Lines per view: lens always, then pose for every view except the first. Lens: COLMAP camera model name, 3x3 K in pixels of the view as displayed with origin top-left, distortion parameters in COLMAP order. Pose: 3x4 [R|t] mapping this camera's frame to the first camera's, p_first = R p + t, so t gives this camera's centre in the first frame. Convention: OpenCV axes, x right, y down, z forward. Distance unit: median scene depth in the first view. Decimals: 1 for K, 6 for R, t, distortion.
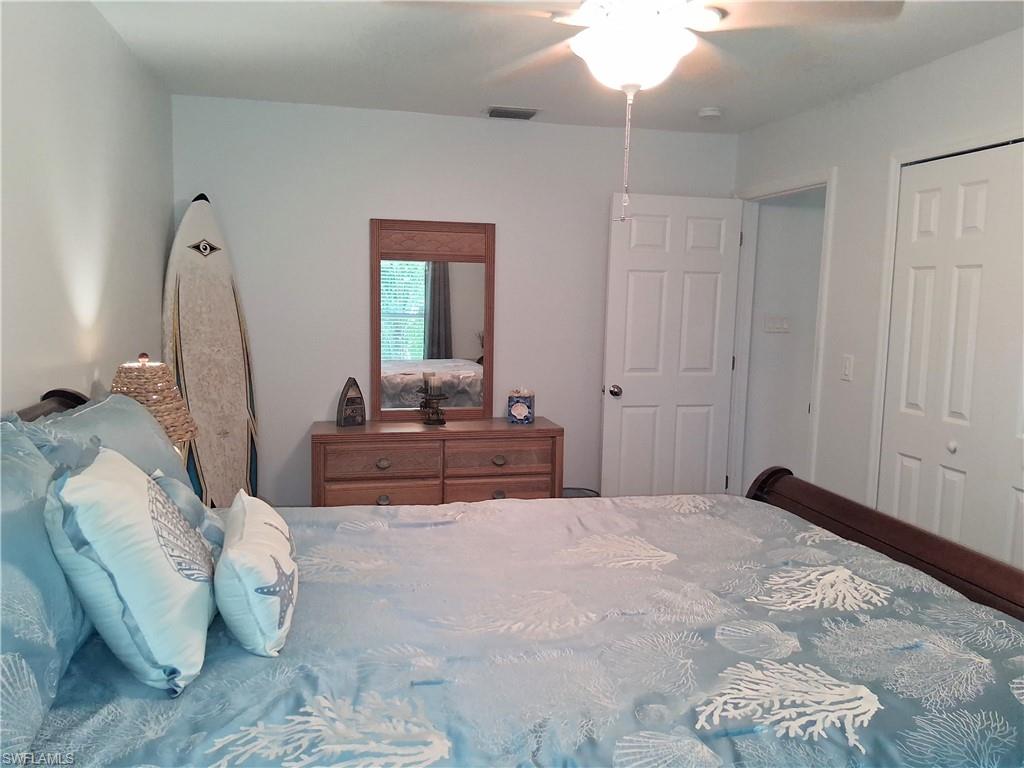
lens RADIAL K [[781.7, 0, 517.6], [0, 781.7, 384.2], [0, 0, 1]] dist [0.097370, -0.122205]
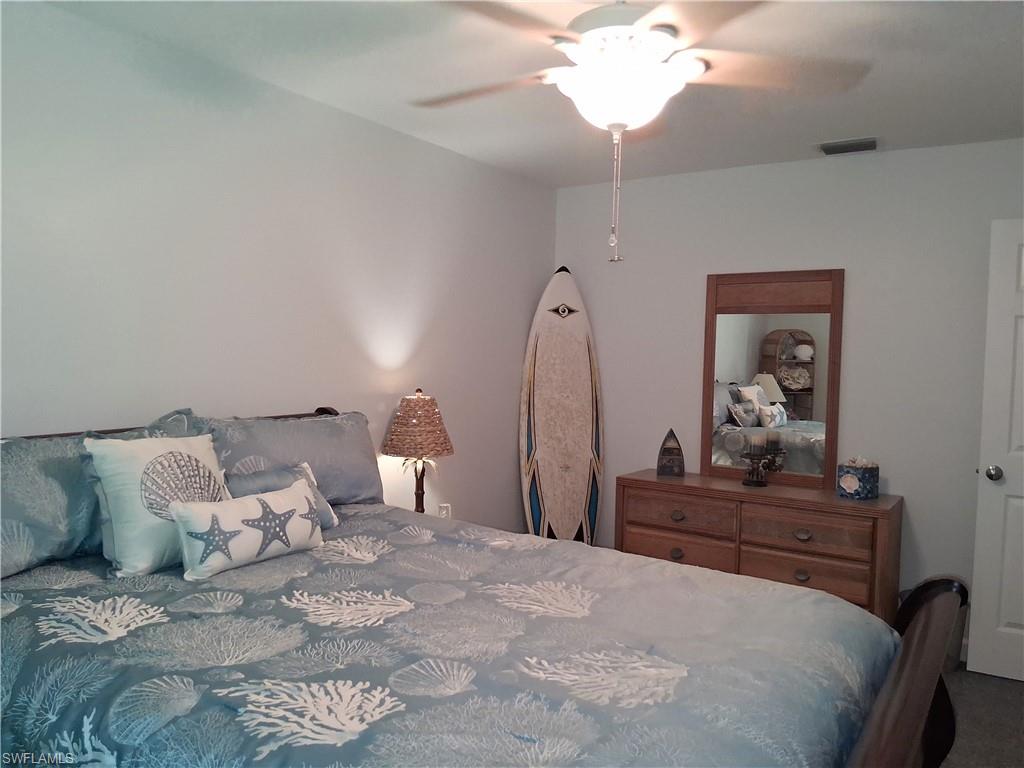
lens RADIAL K [[781.7, 0, 509.0], [0, 781.7, 378.2], [0, 0, 1]] dist [0.097370, -0.122205]
pose [[0.682758, 0.023700, -0.730260, 0.415961], [-0.090095, 0.994577, -0.051956, -0.001284], [0.725069, 0.101266, 0.681190, 0.143575]]
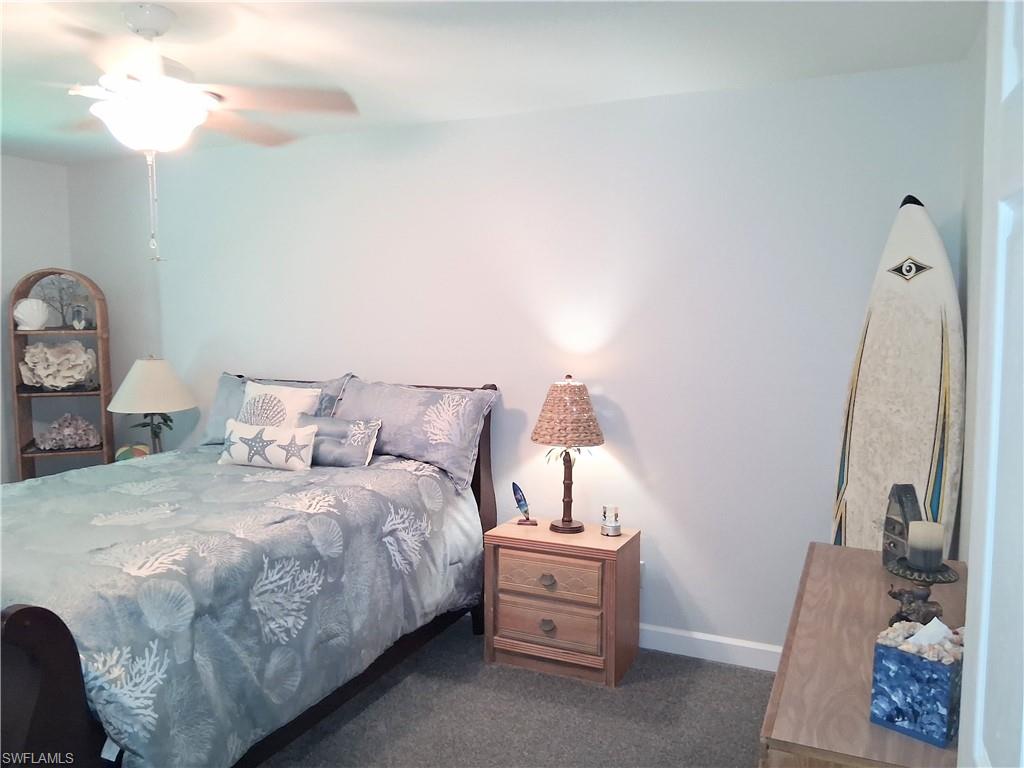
lens RADIAL K [[781.7, 0, 508.4], [0, 781.7, 378.2], [0, 0, 1]] dist [0.097370, -0.122205]
pose [[-0.621527, 0.043685, -0.782174, 0.406137], [-0.100078, 0.985836, 0.134583, -0.134611], [0.776974, 0.161926, -0.608351, 1.173070]]
